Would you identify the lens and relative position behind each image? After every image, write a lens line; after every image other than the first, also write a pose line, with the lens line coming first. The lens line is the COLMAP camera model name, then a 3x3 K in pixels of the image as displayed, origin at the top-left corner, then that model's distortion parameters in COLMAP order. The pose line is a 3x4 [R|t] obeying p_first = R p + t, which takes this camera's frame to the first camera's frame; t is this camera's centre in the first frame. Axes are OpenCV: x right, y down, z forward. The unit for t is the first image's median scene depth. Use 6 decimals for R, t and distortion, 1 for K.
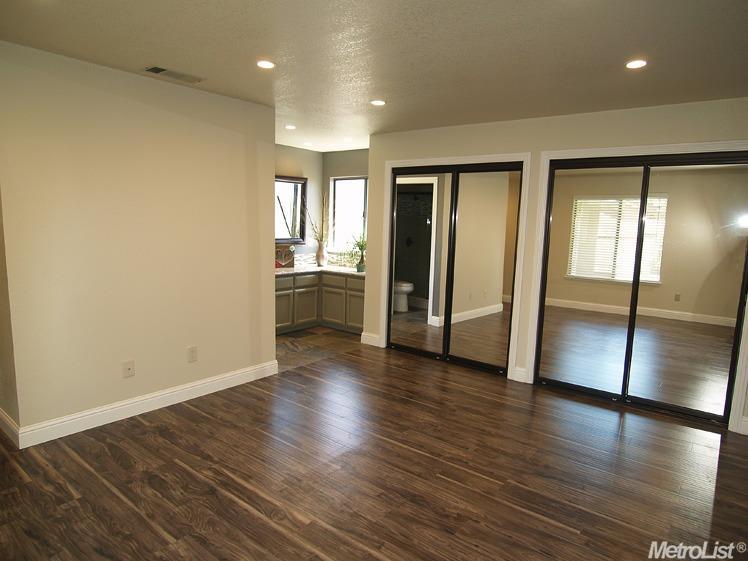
lens RADIAL K [[474.0, 0, 368.1], [0, 474.0, 279.3], [0, 0, 1]] dist [-0.028238, 0.001009]
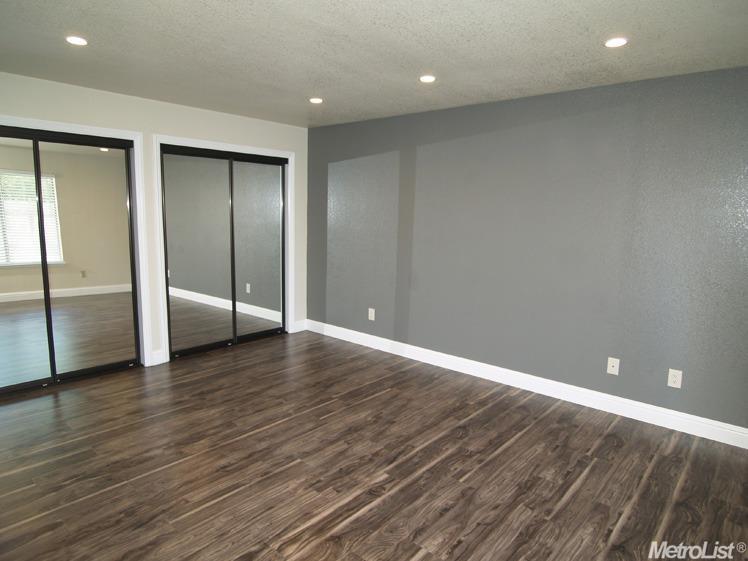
lens RADIAL K [[474.0, 0, 368.1], [0, 474.0, 279.3], [0, 0, 1]] dist [-0.028238, 0.001009]
pose [[0.043758, -0.174259, 0.983727, -0.765024], [0.107983, 0.979727, 0.168747, -0.100706], [-0.993189, 0.098842, 0.061688, 0.596440]]
